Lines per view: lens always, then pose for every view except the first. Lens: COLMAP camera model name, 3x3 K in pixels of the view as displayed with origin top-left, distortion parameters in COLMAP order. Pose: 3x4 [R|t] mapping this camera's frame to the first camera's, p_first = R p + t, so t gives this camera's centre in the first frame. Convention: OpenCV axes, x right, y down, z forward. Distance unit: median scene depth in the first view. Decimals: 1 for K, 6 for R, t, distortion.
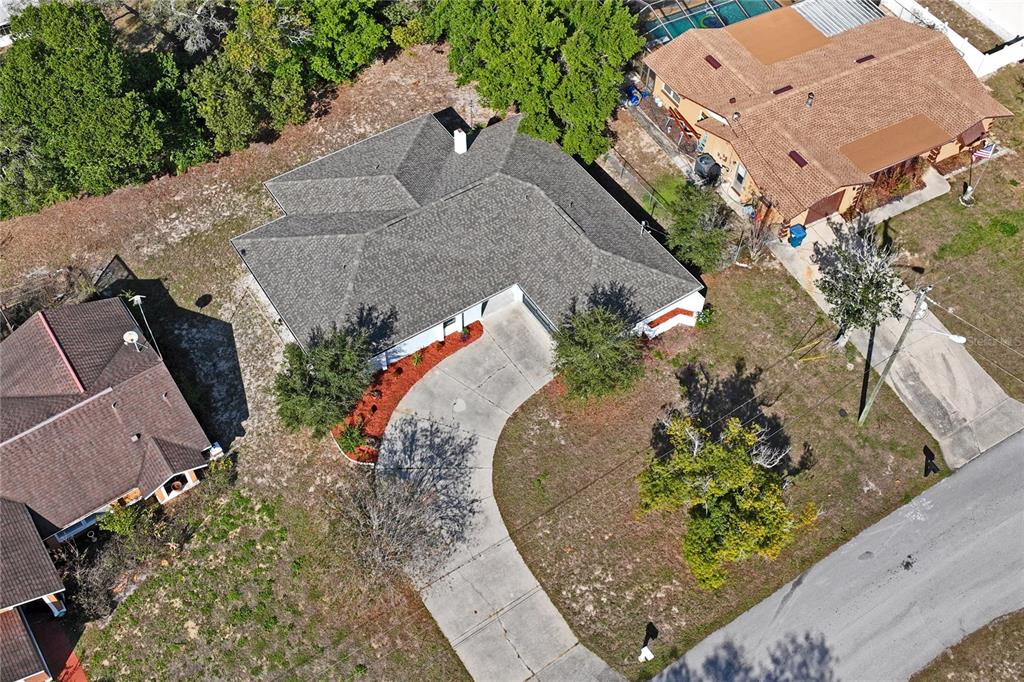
lens RADIAL K [[531.4, 0, 507.5], [0, 531.4, 361.5], [0, 0, 1]] dist [0.003045, -0.000874]
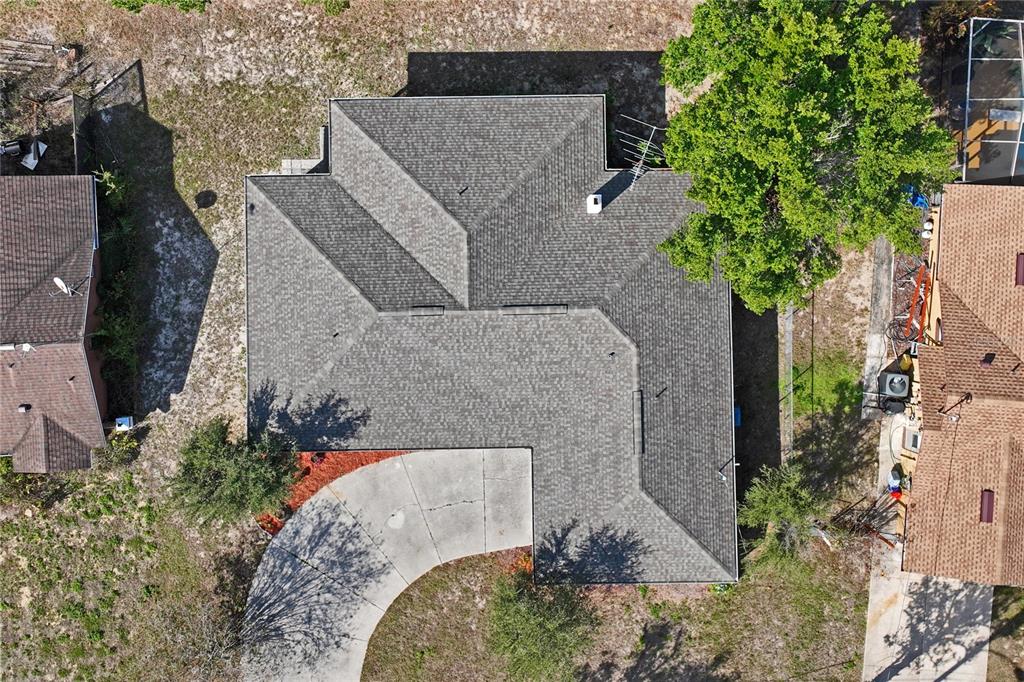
lens RADIAL K [[613.2, 0, 529.4], [0, 613.2, 341.1], [0, 0, 1]] dist [0.003960, -0.000720]
pose [[0.835806, 0.548954, -0.008836, -0.064006], [-0.510911, 0.783574, 0.353529, -0.597978], [0.200994, -0.290967, 0.935382, 0.233652]]
